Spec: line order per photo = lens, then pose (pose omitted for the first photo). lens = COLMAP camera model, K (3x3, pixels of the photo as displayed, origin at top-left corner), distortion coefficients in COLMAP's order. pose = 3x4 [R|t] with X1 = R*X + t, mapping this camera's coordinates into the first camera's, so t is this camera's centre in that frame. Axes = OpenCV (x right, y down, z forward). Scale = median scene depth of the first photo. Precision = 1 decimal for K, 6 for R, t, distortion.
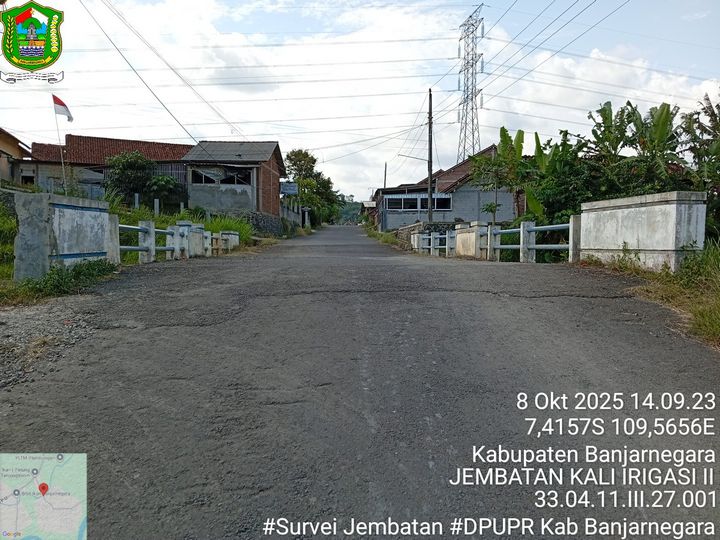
lens RADIAL K [[554.2, 0, 360.0], [0, 554.2, 270.0], [0, 0, 1]] dist [0.085635, -0.174578]
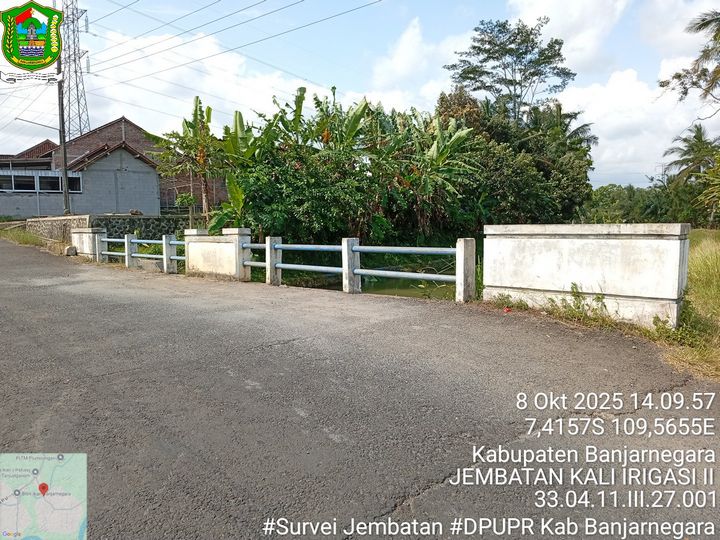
lens RADIAL K [[548.8, 0, 360.0], [0, 548.8, 270.0], [0, 0, 1]] dist [0.031005, -0.080180]
pose [[0.767739, -0.061978, 0.637758, -0.075122], [0.036192, 0.997917, 0.053410, -0.038944], [-0.639739, -0.017924, 0.768383, 0.203971]]
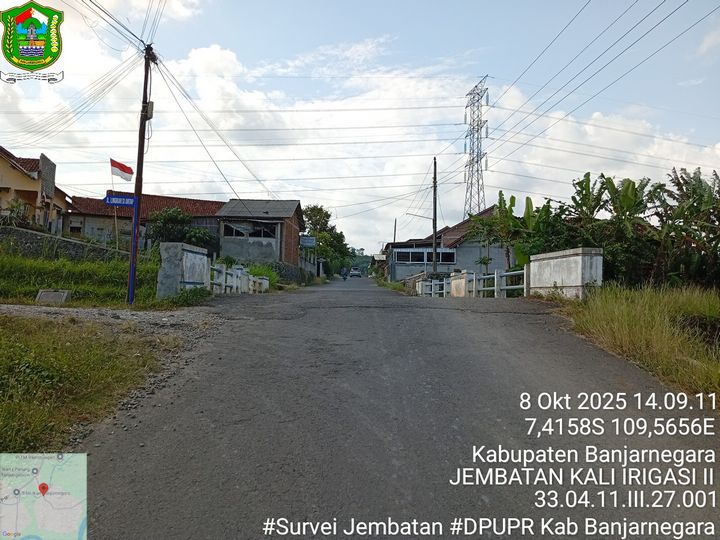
lens RADIAL K [[554.2, 0, 360.0], [0, 554.2, 270.0], [0, 0, 1]] dist [0.085635, -0.174578]
pose [[0.999705, 0.016604, -0.017702, -0.005418], [-0.018220, 0.995266, -0.095460, 0.023187], [0.016033, 0.095754, 0.995276, -0.158781]]
